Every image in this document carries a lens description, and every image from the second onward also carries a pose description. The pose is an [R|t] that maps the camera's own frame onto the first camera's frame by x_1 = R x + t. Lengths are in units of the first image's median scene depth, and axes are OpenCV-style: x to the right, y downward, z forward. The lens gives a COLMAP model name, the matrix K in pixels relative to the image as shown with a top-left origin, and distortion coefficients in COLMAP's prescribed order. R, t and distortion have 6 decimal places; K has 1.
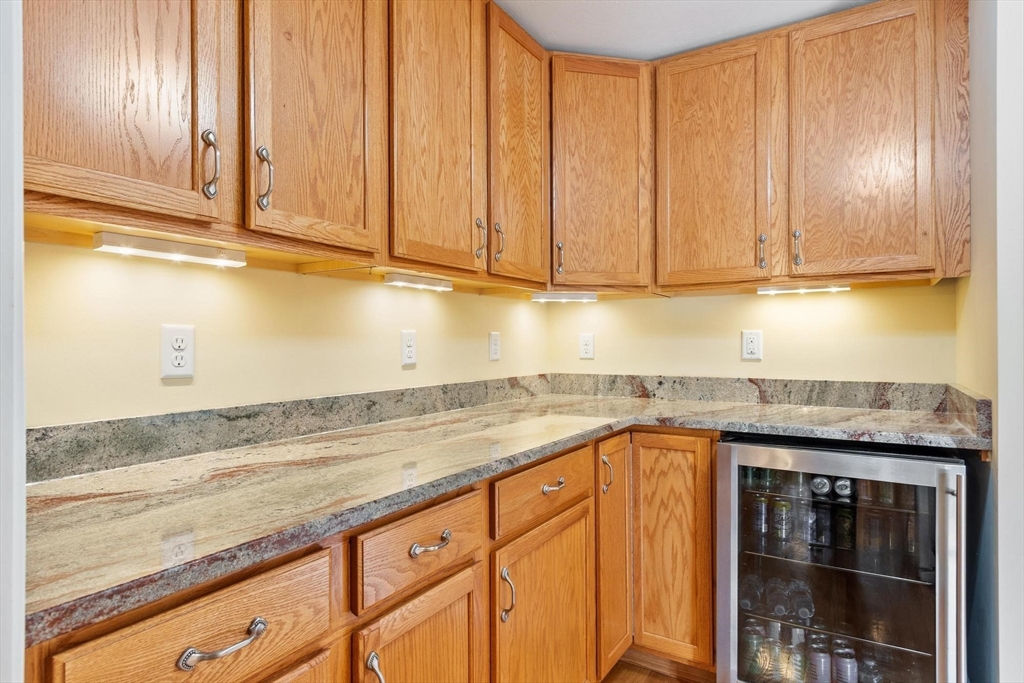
lens RADIAL K [[589.3, 0, 512.0], [0, 589.3, 341.5], [0, 0, 1]] dist [0.007037, 0.000631]
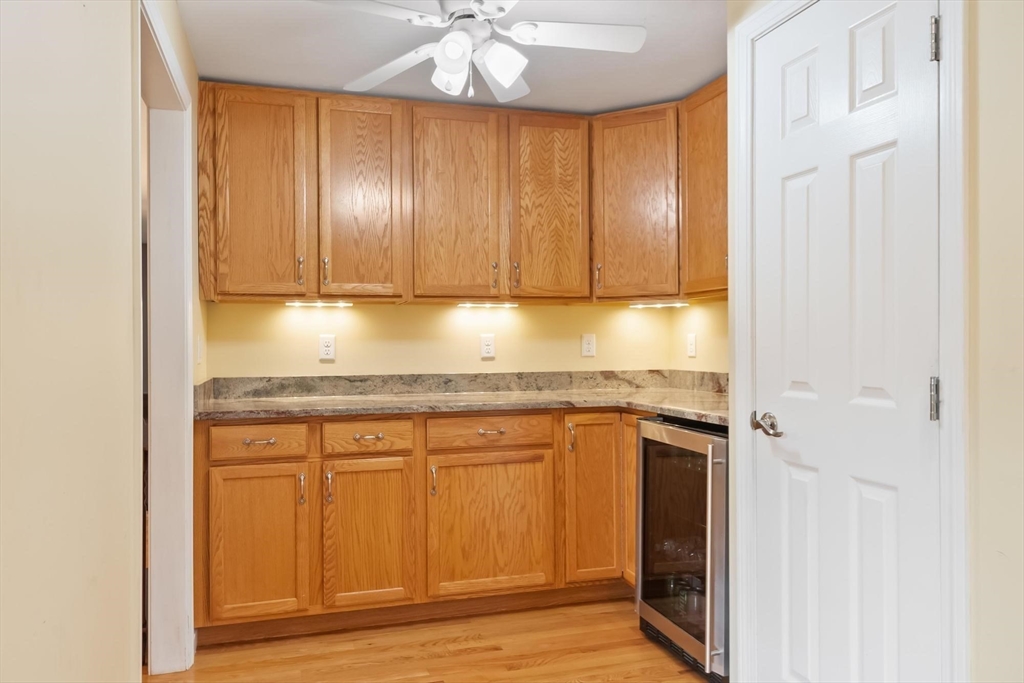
lens RADIAL K [[744.0, 0, 512.1], [0, 744.0, 346.2], [0, 0, 1]] dist [-0.001571, -0.000110]
pose [[0.753981, 0.002224, -0.656892, 1.109720], [0.003579, 0.999966, 0.007494, -0.003691], [0.656886, -0.008002, 0.753947, -0.382510]]
